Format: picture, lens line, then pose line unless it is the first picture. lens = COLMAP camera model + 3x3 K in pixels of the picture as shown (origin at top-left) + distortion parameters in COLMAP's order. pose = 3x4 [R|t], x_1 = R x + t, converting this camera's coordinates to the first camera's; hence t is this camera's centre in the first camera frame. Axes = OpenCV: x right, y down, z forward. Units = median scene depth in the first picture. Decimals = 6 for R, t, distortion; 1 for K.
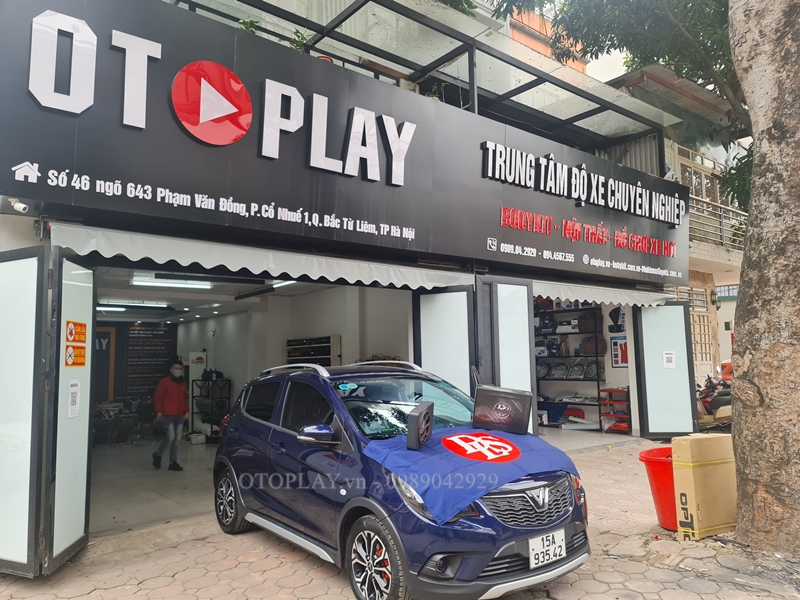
lens RADIAL K [[584.9, 0, 411.2], [0, 584.9, 299.0], [0, 0, 1]] dist [0.073387, -0.068454]
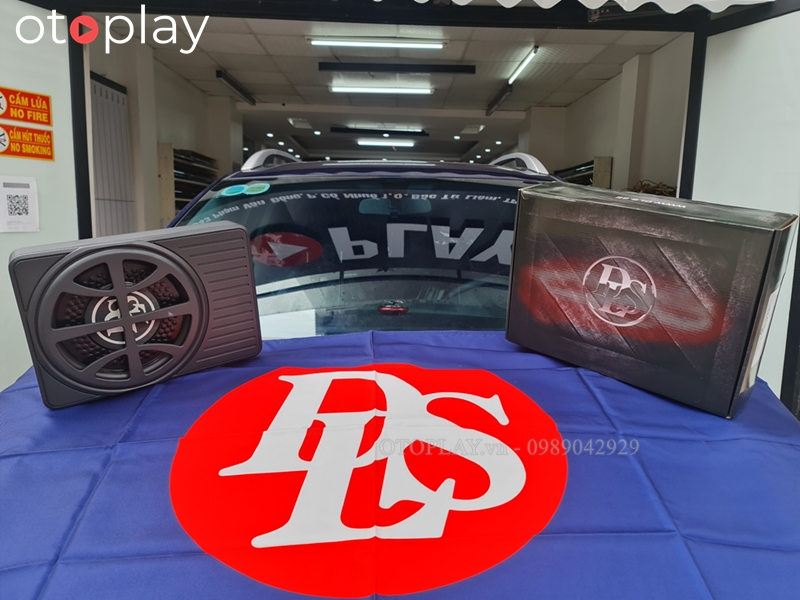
lens RADIAL K [[584.9, 0, 411.2], [0, 584.9, 299.0], [0, 0, 1]] dist [0.073387, -0.068454]
pose [[0.794101, 0.116897, -0.596438, 0.194119], [0.024744, 0.974298, 0.223898, 0.119507], [0.607282, -0.192556, 0.770799, 0.665379]]
